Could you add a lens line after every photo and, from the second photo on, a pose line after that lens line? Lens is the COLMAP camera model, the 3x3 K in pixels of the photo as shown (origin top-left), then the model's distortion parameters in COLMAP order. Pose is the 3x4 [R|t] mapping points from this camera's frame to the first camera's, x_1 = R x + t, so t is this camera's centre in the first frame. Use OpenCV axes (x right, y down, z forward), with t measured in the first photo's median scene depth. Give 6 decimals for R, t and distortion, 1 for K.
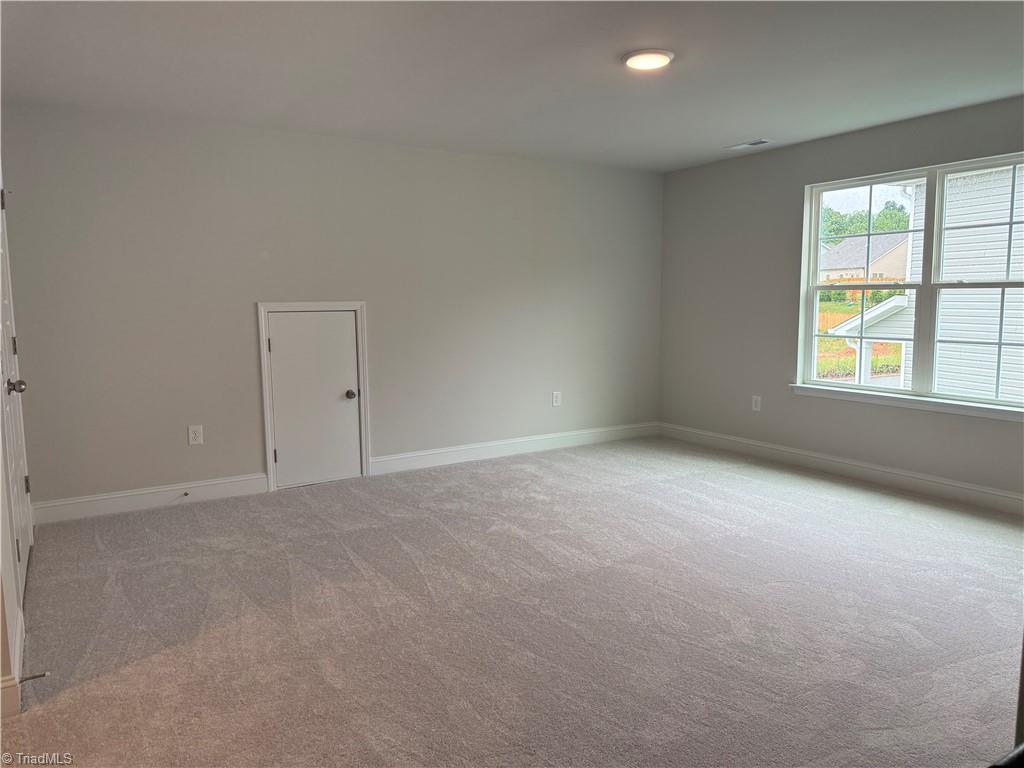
lens RADIAL K [[709.3, 0, 513.1], [0, 709.3, 380.5], [0, 0, 1]] dist [0.054146, -0.001554]
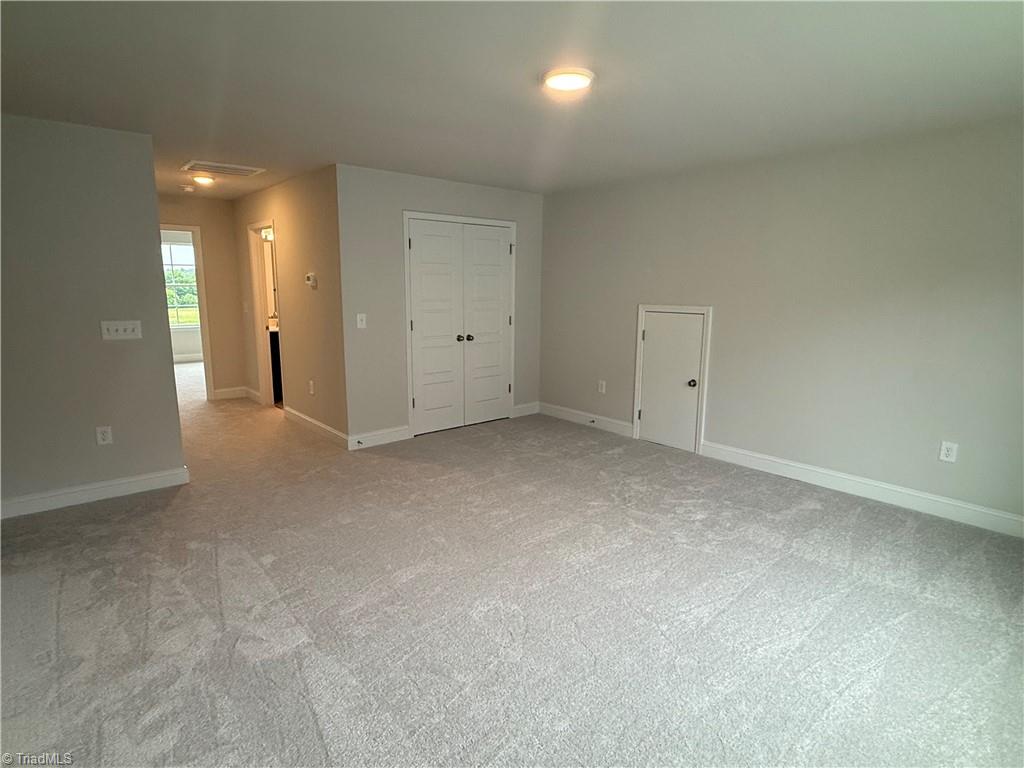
lens RADIAL K [[561.5, 0, 513.4], [0, 561.5, 382.1], [0, 0, 1]] dist [-0.002871, -0.000415]
pose [[0.173223, 0.188352, -0.966704, 0.692311], [-0.122643, 0.978028, 0.168582, -0.113855], [0.977217, 0.089357, 0.192517, 0.559910]]
